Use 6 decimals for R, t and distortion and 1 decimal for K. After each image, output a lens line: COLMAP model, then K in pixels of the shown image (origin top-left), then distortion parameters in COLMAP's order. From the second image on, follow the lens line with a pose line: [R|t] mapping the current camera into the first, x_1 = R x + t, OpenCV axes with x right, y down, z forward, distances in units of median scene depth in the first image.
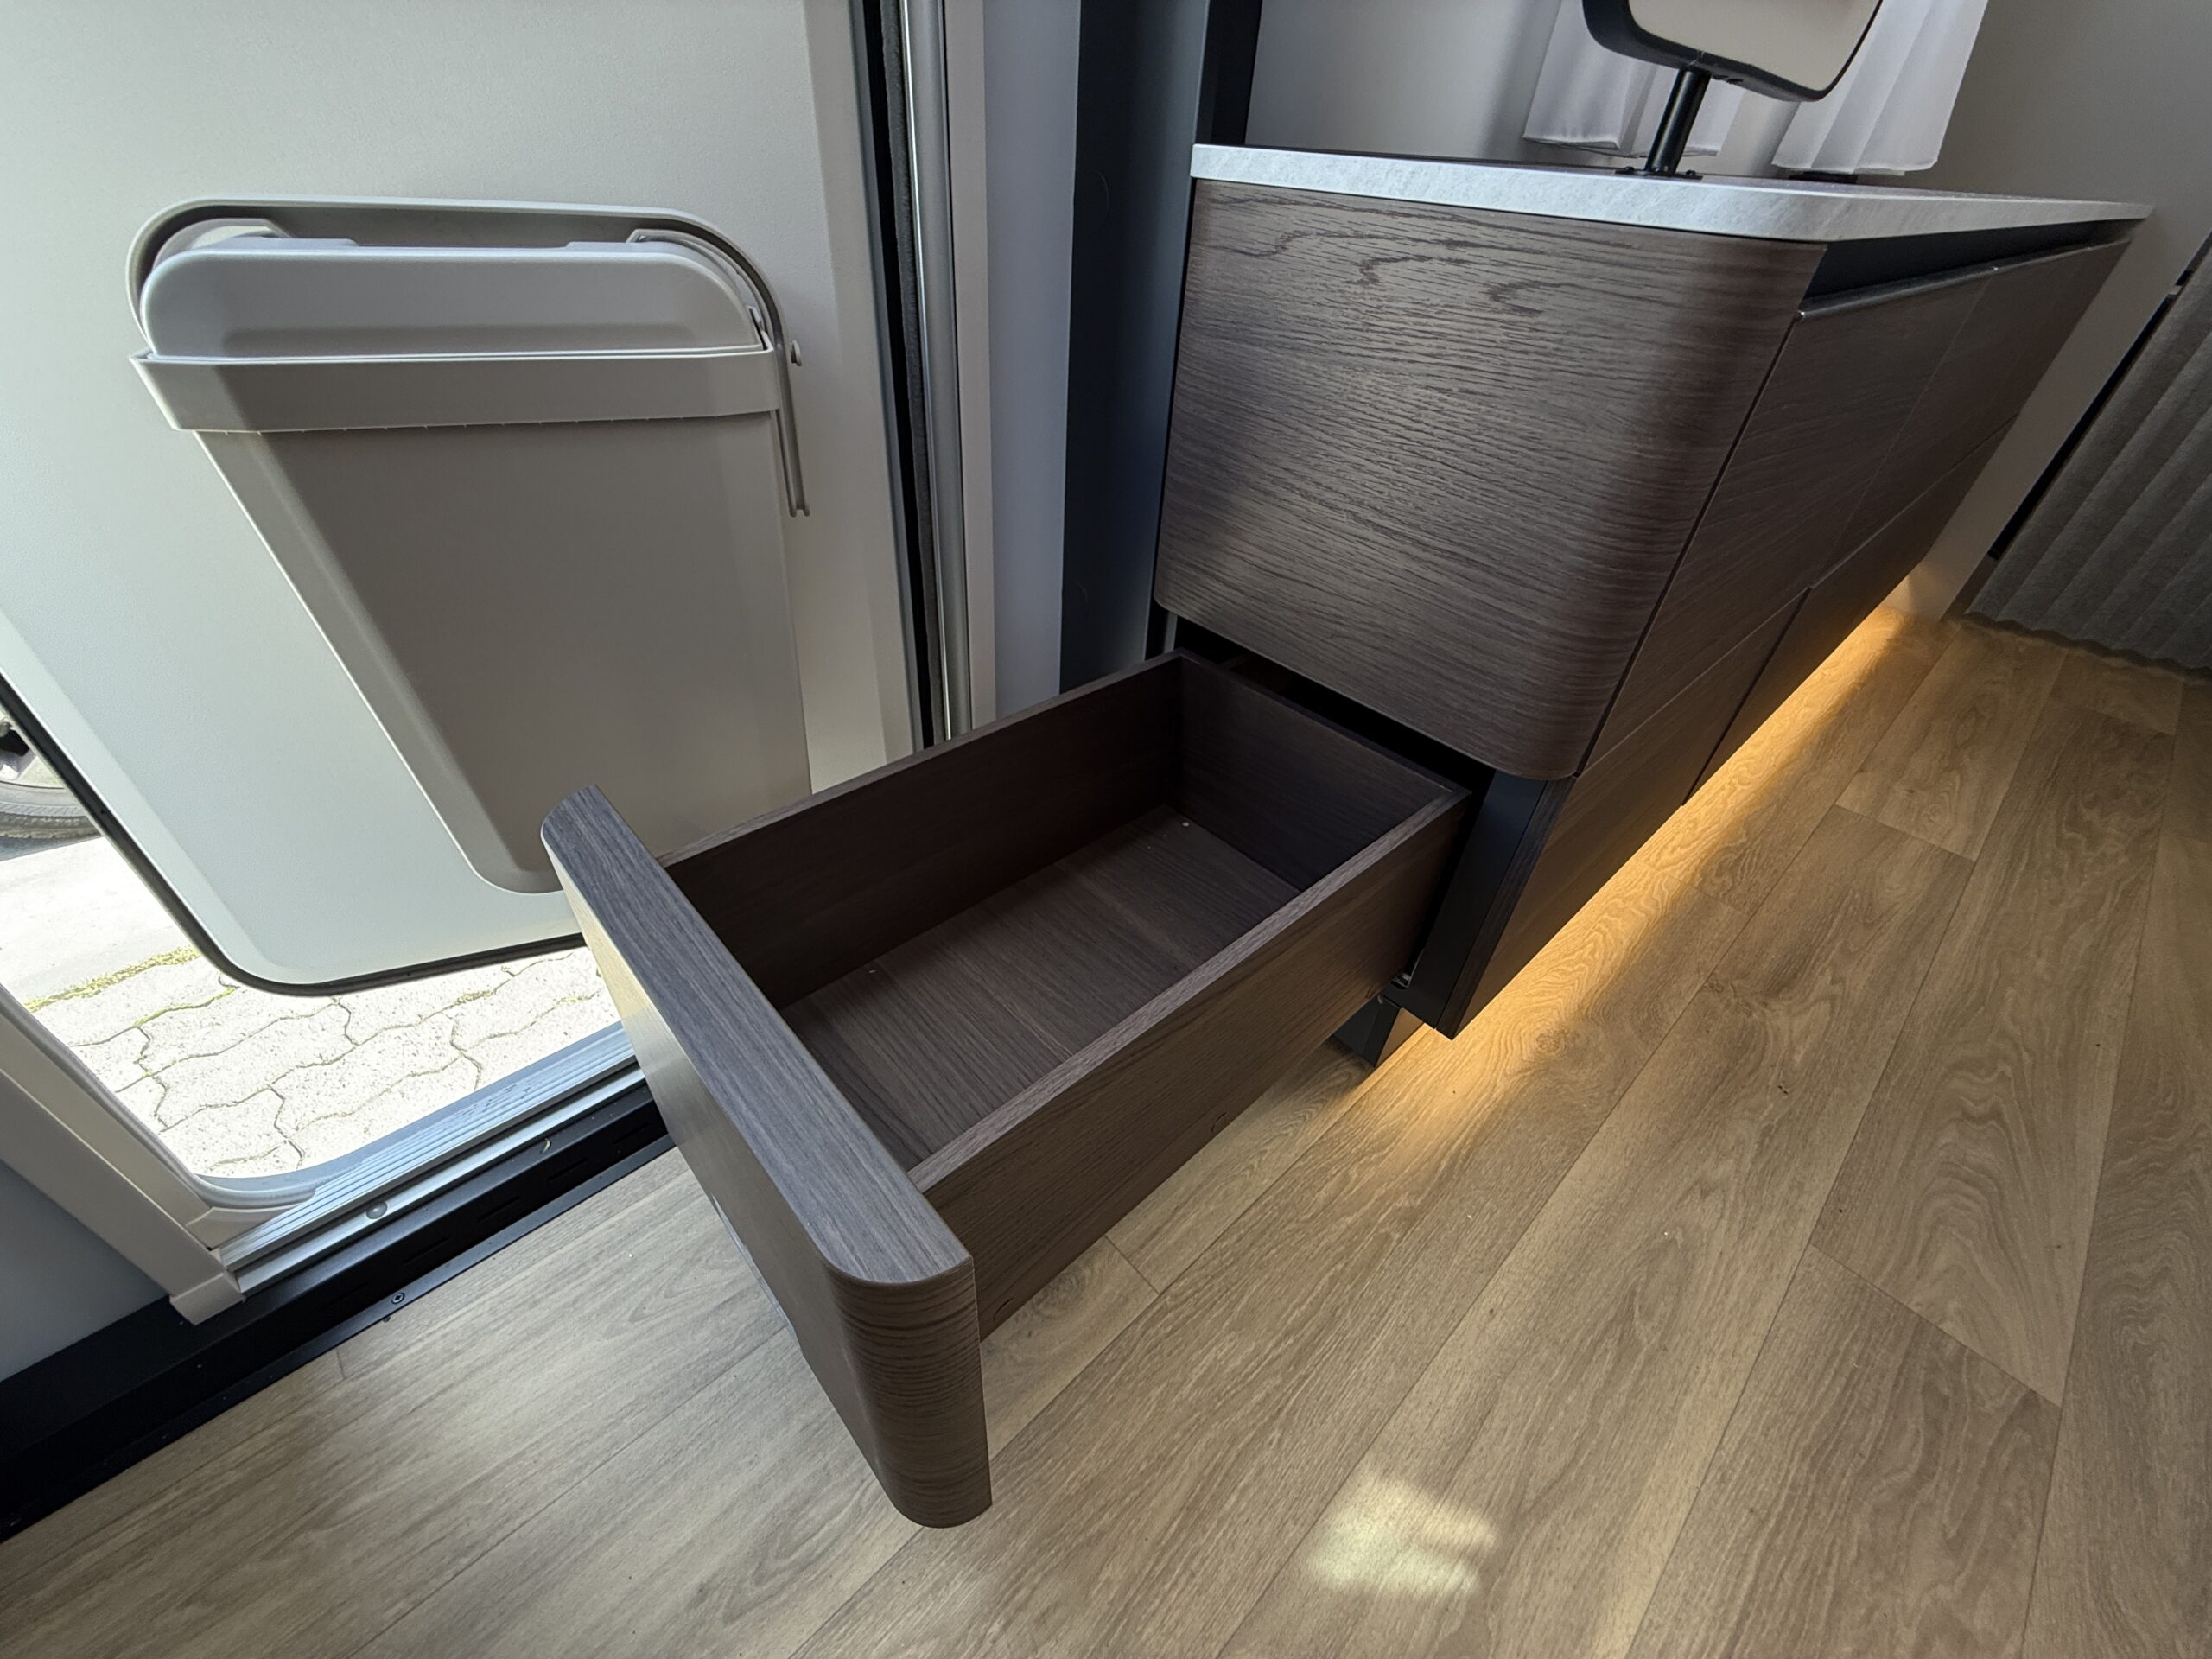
lens RADIAL K [[876.6, 0, 1089.5], [0, 876.6, 834.3], [0, 0, 1]] dist [-0.002521, 0.000310]
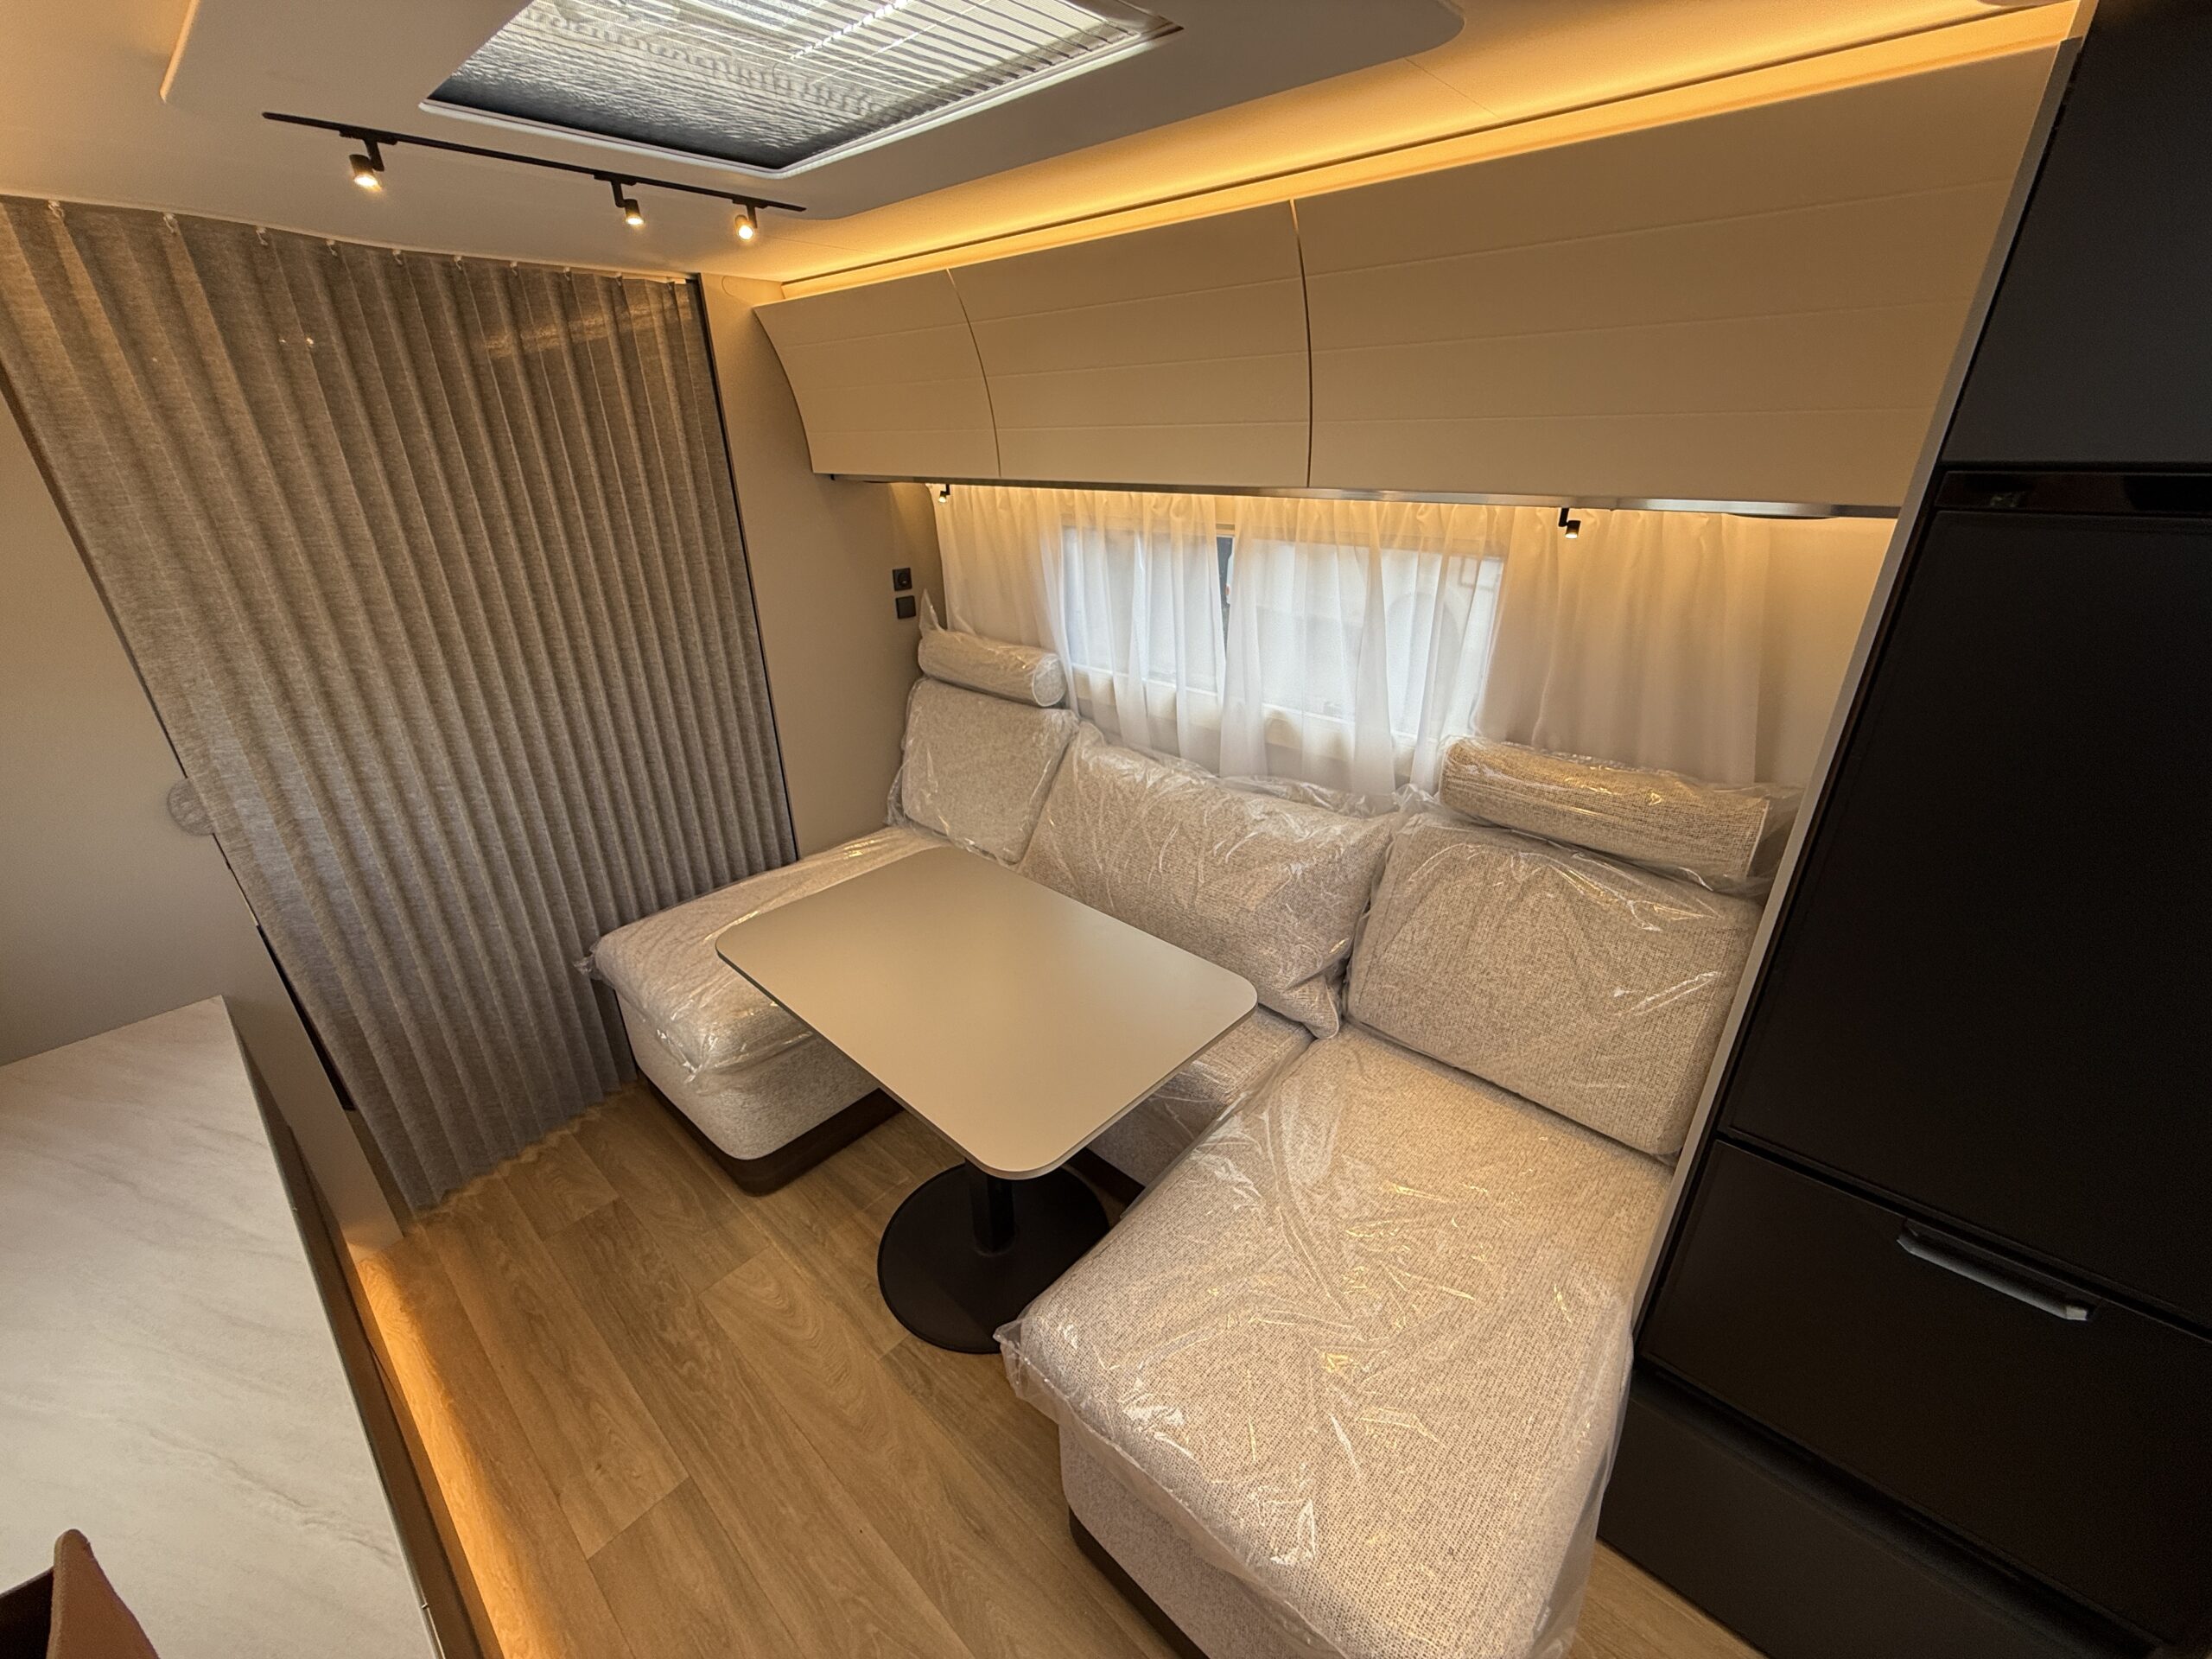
lens RADIAL K [[876.6, 0, 1104.1], [0, 876.6, 834.3], [0, 0, 1]] dist [-0.002521, 0.000310]
pose [[-0.096560, -0.455622, 0.884921, 0.201269], [0.625806, 0.663565, 0.409938, -0.591314], [-0.773979, 0.593372, 0.221057, -0.247872]]
